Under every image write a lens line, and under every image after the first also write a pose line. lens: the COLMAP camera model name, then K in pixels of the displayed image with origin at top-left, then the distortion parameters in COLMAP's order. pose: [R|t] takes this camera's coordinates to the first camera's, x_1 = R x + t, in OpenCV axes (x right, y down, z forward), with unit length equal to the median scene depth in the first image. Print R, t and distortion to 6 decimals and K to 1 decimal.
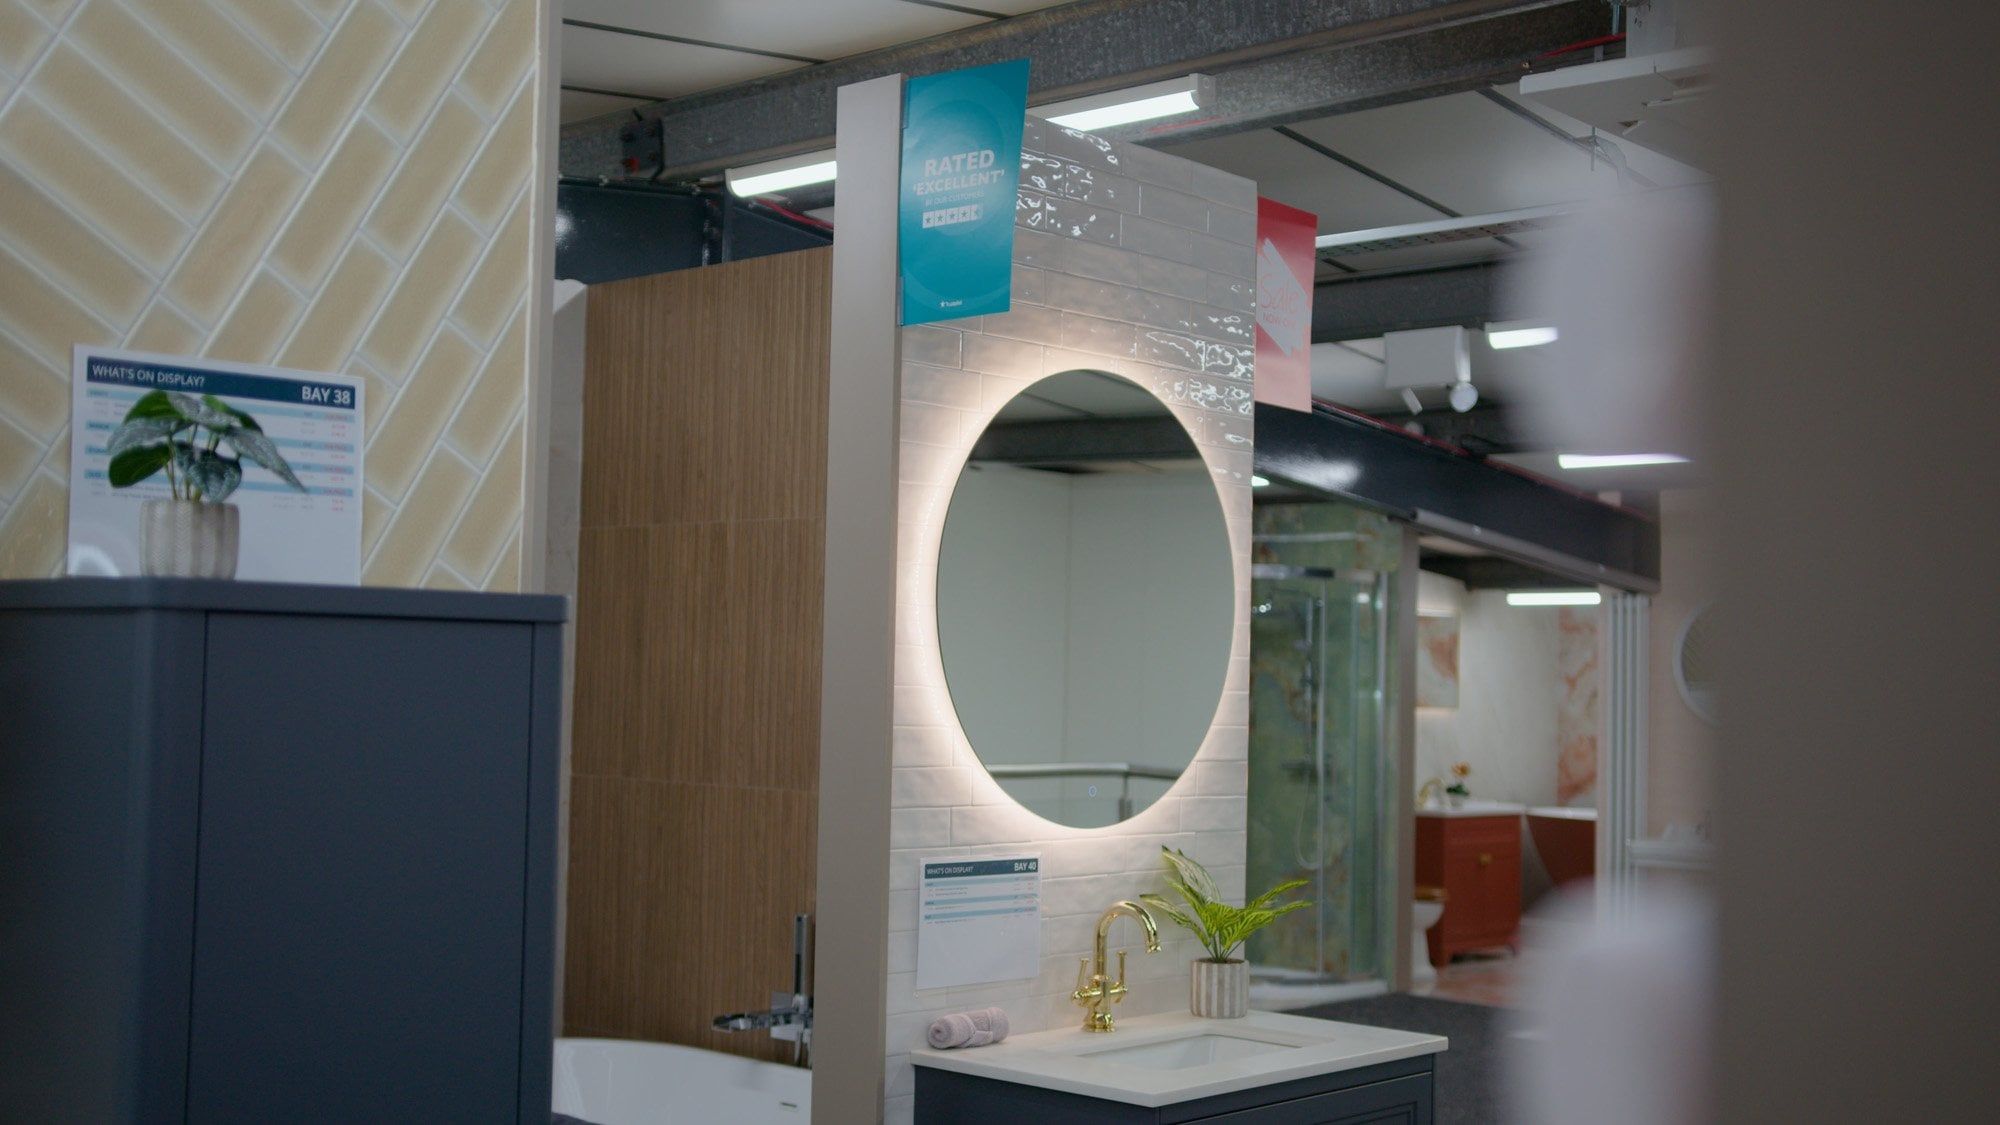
lens RADIAL K [[2226.9, 0, 997.5], [0, 2226.9, 564.2], [0, 0, 1]] dist [0.016903, 0.000000]
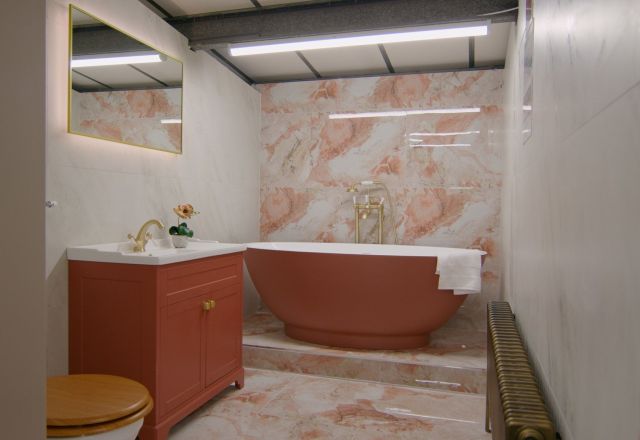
lens RADIAL K [[500.3, 0, 319.8], [0, 500.3, 218.5], [0, 0, 1]] dist [-0.001509, 0.000067]
pose [[0.903743, -0.014190, 0.427840, 0.166230], [-0.021852, 0.996618, 0.079212, 0.076567], [-0.427517, -0.080936, 0.900377, 0.769376]]
